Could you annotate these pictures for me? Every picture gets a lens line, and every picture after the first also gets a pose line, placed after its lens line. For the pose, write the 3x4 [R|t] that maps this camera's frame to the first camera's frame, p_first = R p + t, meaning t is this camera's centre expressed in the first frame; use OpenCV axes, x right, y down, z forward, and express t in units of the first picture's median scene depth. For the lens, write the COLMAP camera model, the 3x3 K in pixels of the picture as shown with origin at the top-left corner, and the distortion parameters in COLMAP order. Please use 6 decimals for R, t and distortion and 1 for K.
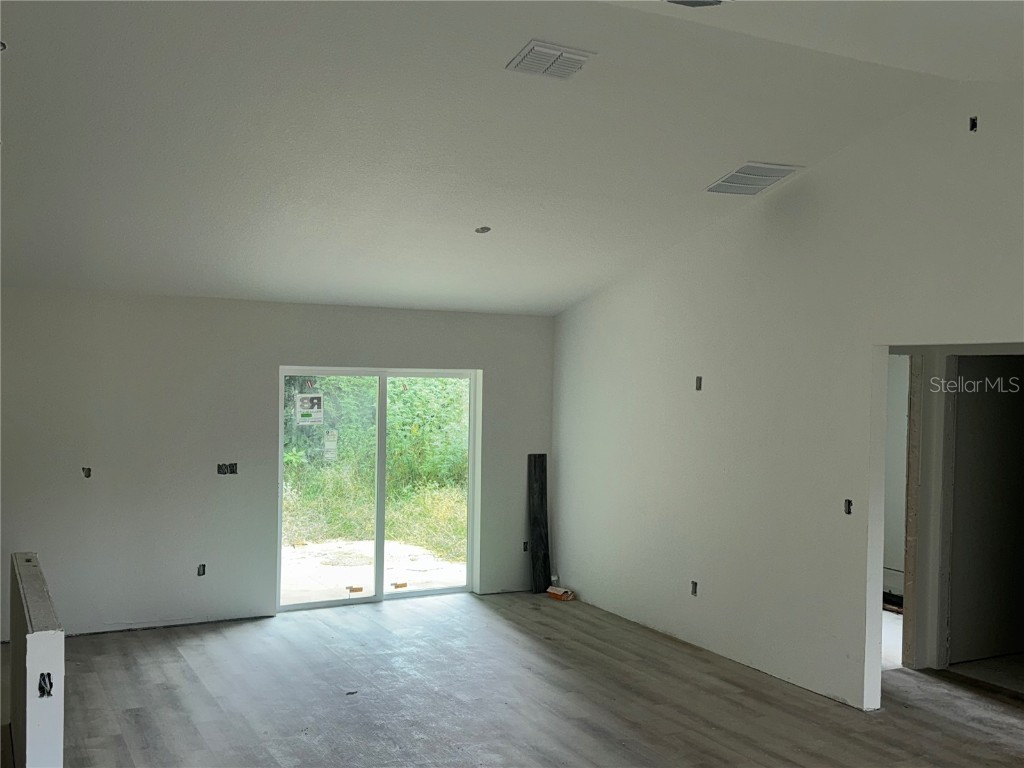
lens RADIAL K [[1089.6, 0, 528.7], [0, 1089.6, 419.1], [0, 0, 1]] dist [0.220873, 0.000000]
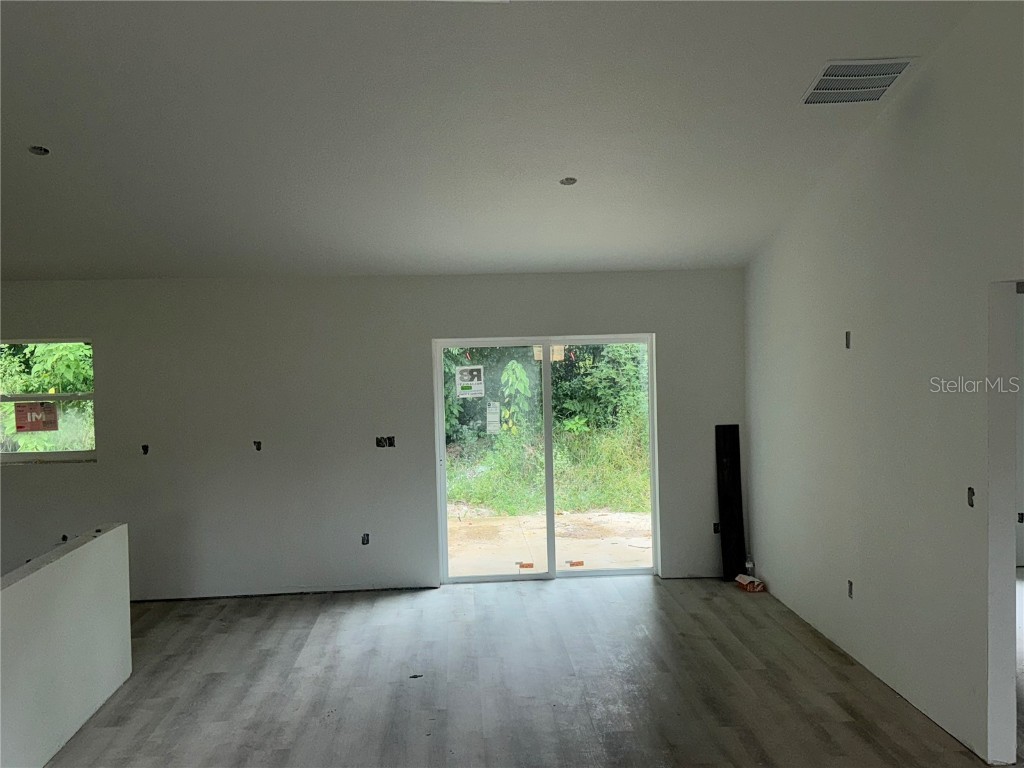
lens RADIAL K [[1089.6, 0, 522.6], [0, 1089.6, 406.7], [0, 0, 1]] dist [0.220873, 0.000000]
pose [[0.910284, -0.012952, -0.413781, 0.256859], [0.022516, 0.999580, 0.018244, -0.003192], [0.413371, -0.025924, 0.910194, 0.131425]]
